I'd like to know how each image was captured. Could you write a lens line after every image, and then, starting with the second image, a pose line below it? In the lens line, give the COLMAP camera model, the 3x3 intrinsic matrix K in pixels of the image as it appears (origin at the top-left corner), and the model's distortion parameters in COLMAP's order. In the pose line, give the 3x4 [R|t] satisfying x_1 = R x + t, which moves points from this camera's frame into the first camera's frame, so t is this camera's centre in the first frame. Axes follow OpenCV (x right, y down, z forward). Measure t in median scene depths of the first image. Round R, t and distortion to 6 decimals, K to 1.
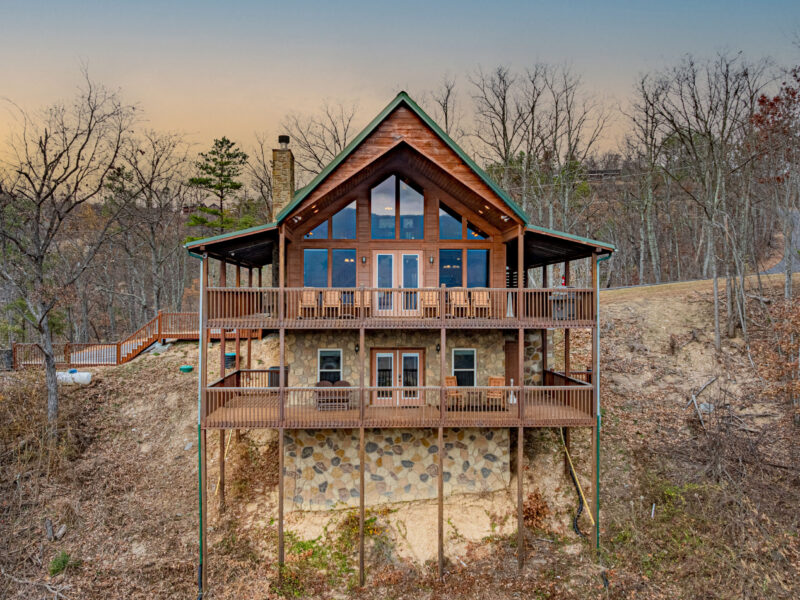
lens RADIAL K [[719.7, 0, 399.9], [0, 719.7, 301.0], [0, 0, 1]] dist [-0.029367, -0.012019]
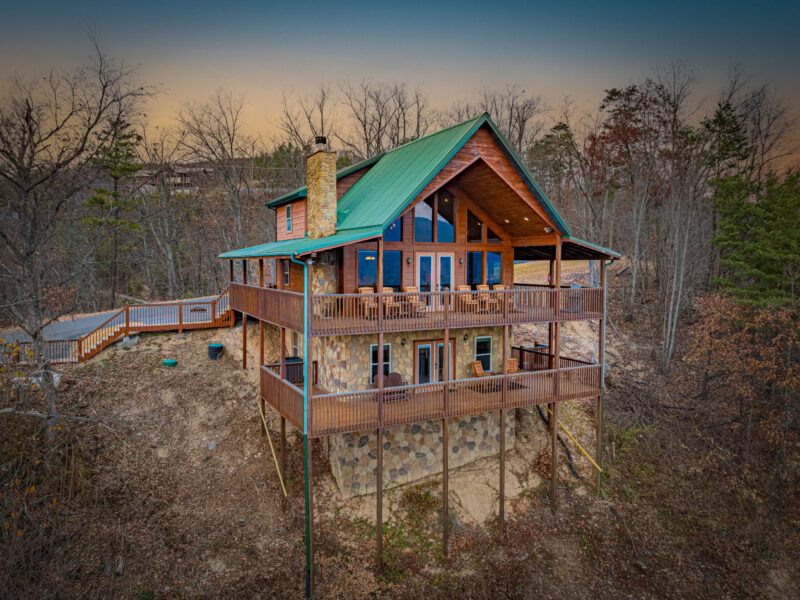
lens RADIAL K [[570.5, 0, 400.1], [0, 570.5, 297.8], [0, 0, 1]] dist [-0.034738, -0.007252]
pose [[0.907699, -0.024853, 0.418885, -0.427711], [-0.002582, 0.997895, 0.064800, -0.057579], [-0.419614, -0.059901, 0.905724, 0.221285]]
